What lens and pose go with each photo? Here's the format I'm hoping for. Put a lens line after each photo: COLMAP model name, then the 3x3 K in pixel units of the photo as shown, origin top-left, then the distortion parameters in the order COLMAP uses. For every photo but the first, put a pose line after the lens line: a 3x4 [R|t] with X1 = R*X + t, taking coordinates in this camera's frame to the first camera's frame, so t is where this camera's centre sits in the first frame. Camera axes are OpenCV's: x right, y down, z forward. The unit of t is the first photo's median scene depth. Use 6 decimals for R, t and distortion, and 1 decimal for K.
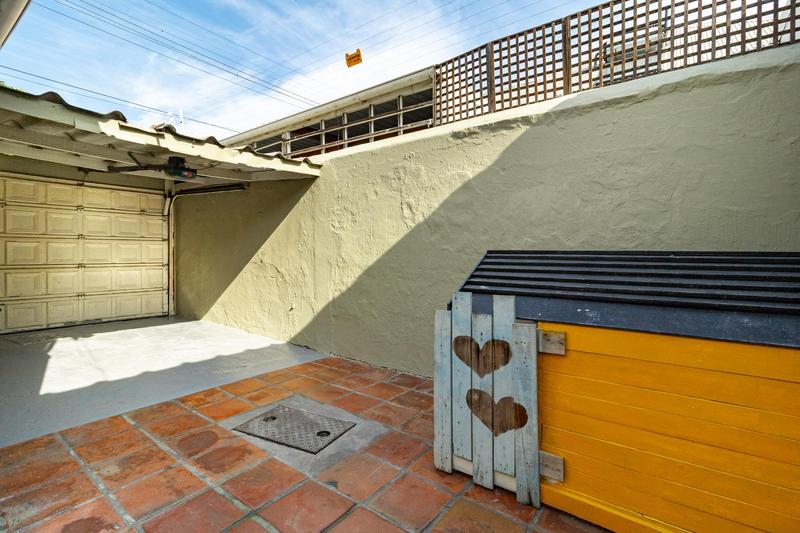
lens RADIAL K [[375.2, 0, 387.6], [0, 375.2, 255.7], [0, 0, 1]] dist [-0.001151, -0.001034]
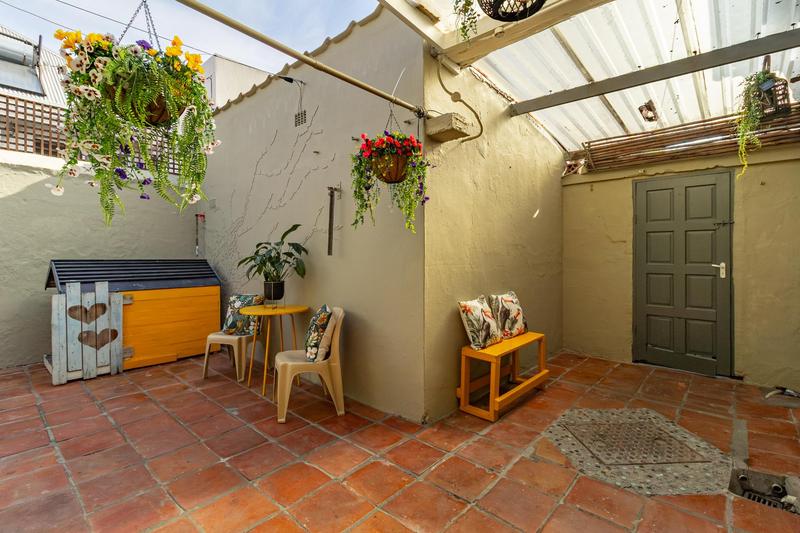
lens RADIAL K [[375.2, 0, 399.2], [0, 375.2, 260.5], [0, 0, 1]] dist [-0.001151, -0.001034]
pose [[0.083619, -0.017385, 0.996346, -1.569379], [0.007486, 0.999831, 0.016817, -0.034665], [-0.996470, 0.006053, 0.083735, -0.803247]]
